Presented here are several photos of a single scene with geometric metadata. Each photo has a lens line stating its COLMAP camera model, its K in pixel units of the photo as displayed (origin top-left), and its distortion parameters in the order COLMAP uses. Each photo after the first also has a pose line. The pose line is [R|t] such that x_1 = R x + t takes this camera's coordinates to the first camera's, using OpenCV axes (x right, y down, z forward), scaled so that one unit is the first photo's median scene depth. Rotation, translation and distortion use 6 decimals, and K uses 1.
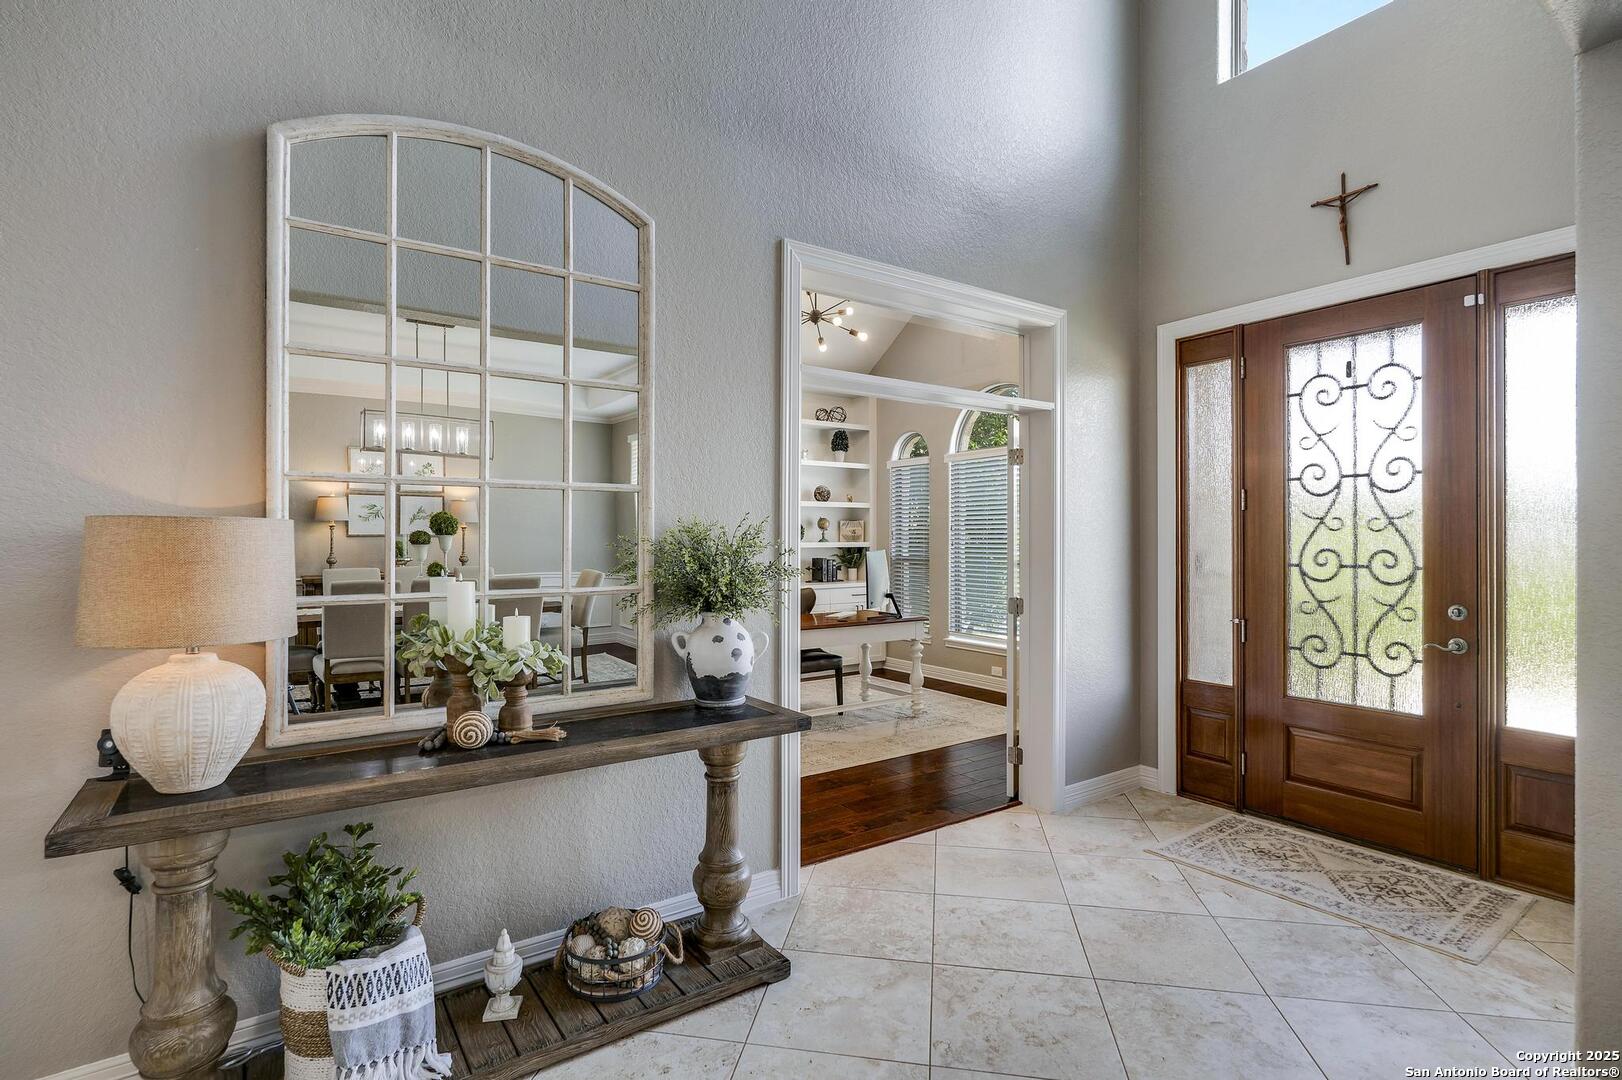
lens RADIAL K [[777.7, 0, 811.0], [0, 777.7, 540.0], [0, 0, 1]] dist [-0.001340, -0.000673]
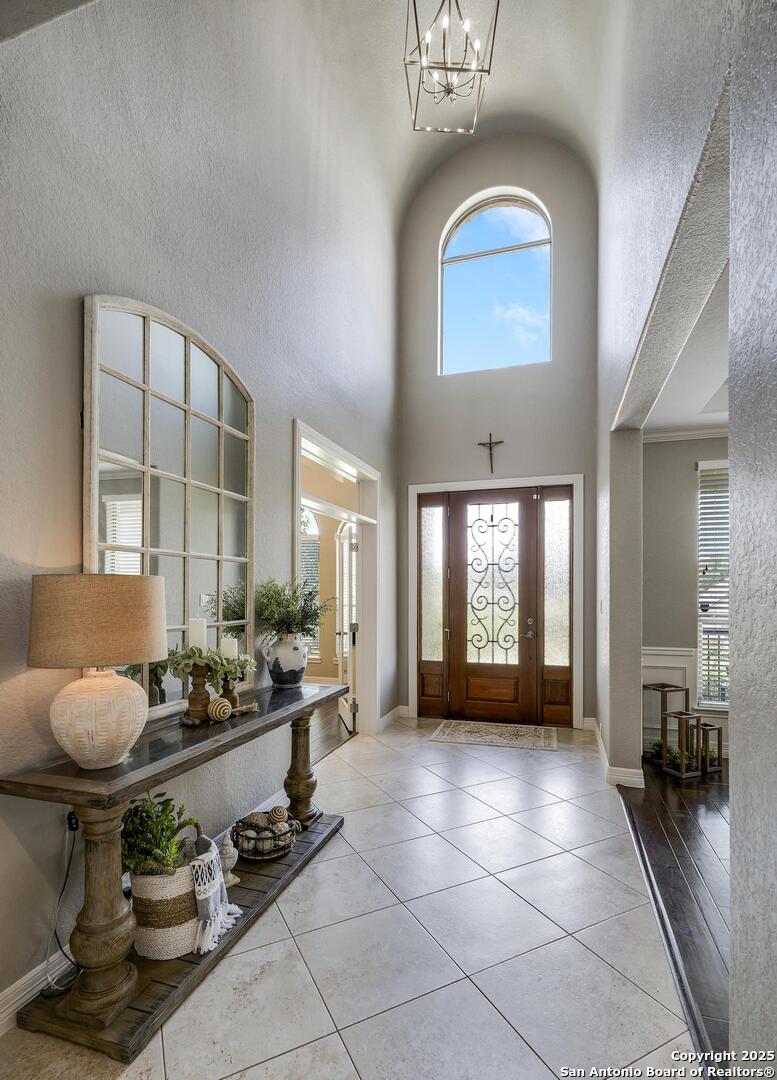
lens RADIAL K [[514.7, 0, 401.9], [0, 514.7, 592.9], [0, 0, 1]] dist [-0.001982, 0.000099]
pose [[0.787010, -0.000979, 0.616940, -0.443990], [-0.000148, 0.999998, 0.001777, 0.000107], [-0.616940, -0.001490, 0.787009, -0.040210]]
